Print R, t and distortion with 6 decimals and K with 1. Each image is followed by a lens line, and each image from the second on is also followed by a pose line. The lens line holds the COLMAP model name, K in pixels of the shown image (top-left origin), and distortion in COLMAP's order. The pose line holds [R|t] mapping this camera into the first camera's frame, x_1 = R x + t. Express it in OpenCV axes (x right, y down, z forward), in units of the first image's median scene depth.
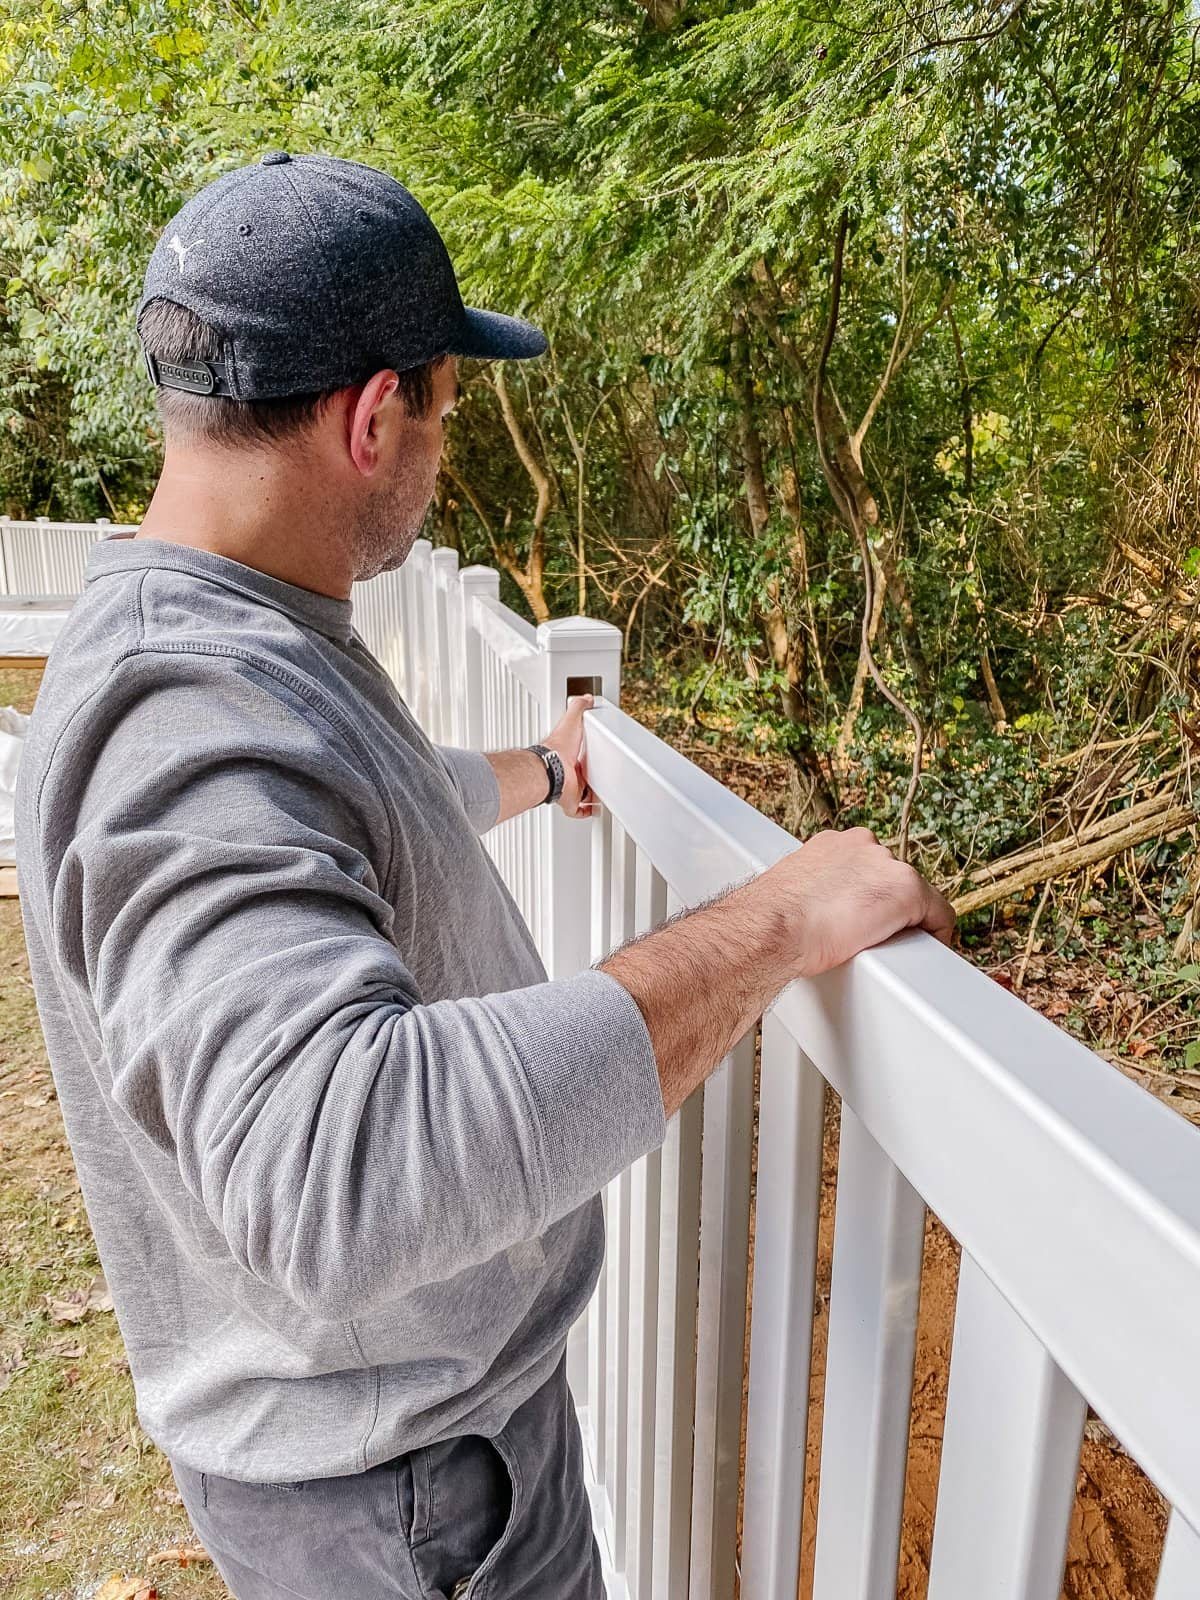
lens RADIAL K [[1214.4, 0, 622.3], [0, 1214.4, 798.6], [0, 0, 1]] dist [0.080451, -0.105327]
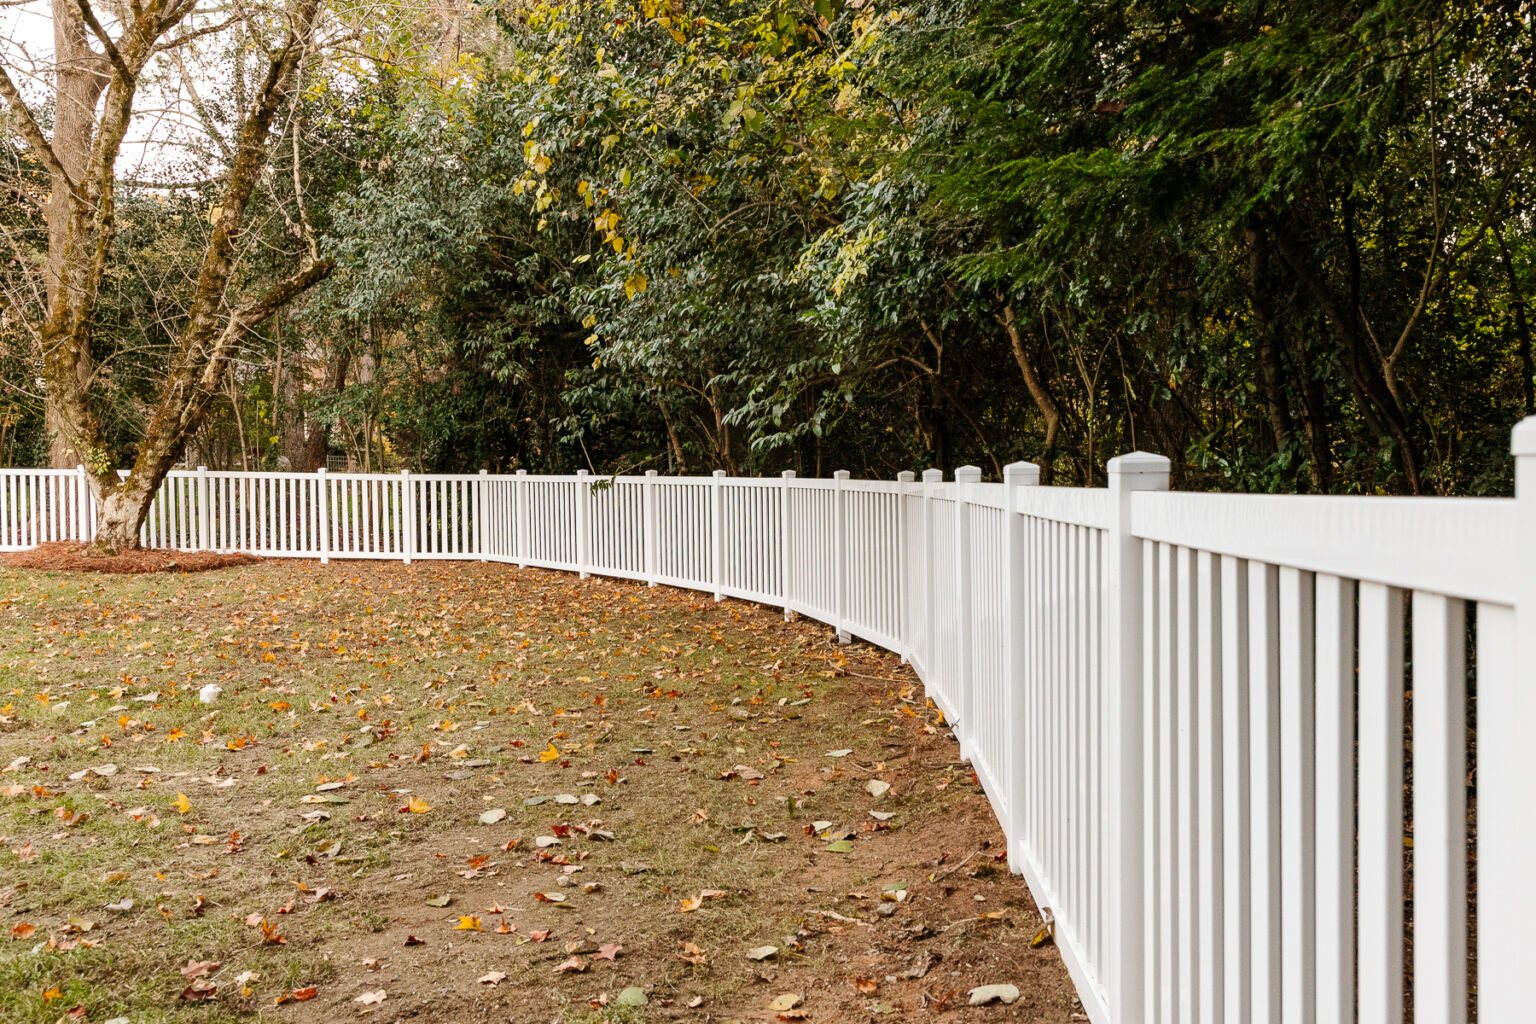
lens RADIAL K [[1468.9, 0, 768.0], [0, 1468.9, 512.0], [0, 0, 1]] dist [-0.010712, 0.000548]
pose [[0.972706, 0.001829, -0.232036, -0.028624], [-0.048316, 0.979648, -0.194820, 0.135191], [0.226957, 0.200713, 0.952998, -0.354850]]
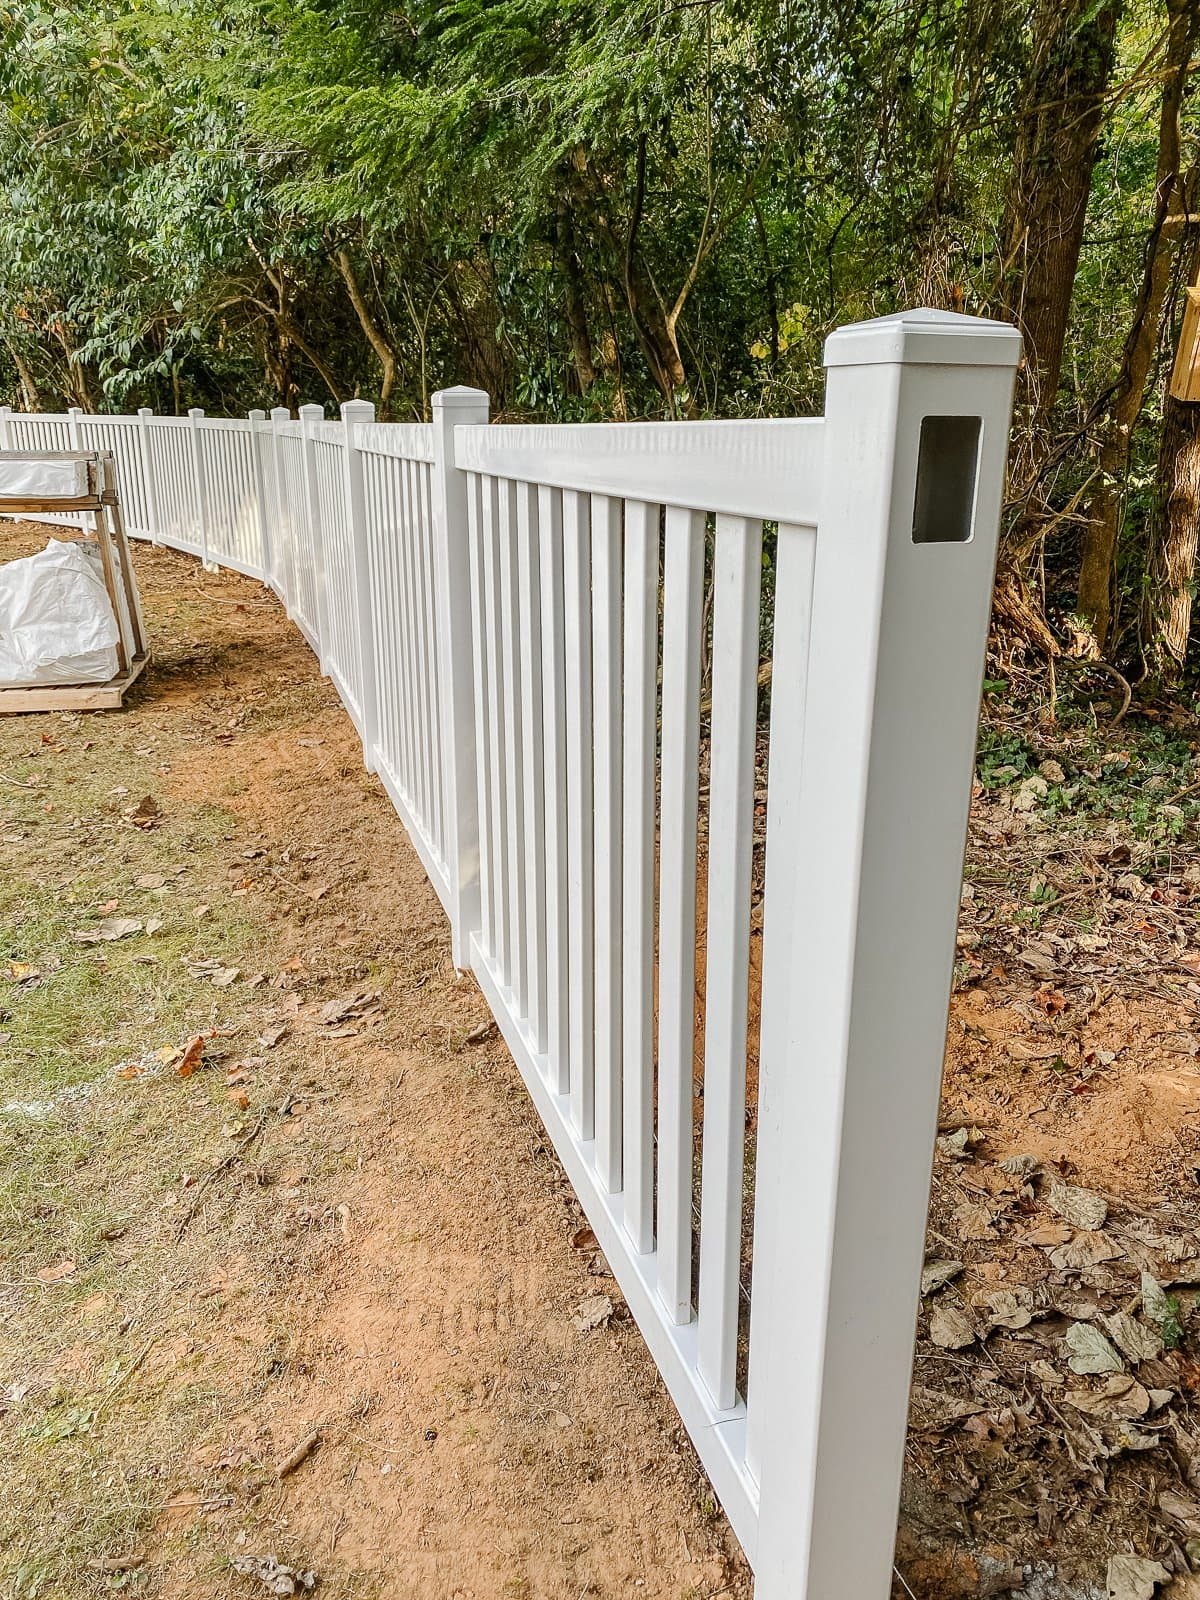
lens RADIAL K [[1212.7, 0, 593.1], [0, 1212.7, 750.0], [0, 0, 1]] dist [0.067011, -0.001452]
pose [[0.993990, -0.029153, 0.105513, -0.022161], [0.025097, 0.998902, 0.039566, 0.120327], [-0.106551, -0.036681, 0.993630, -0.266172]]
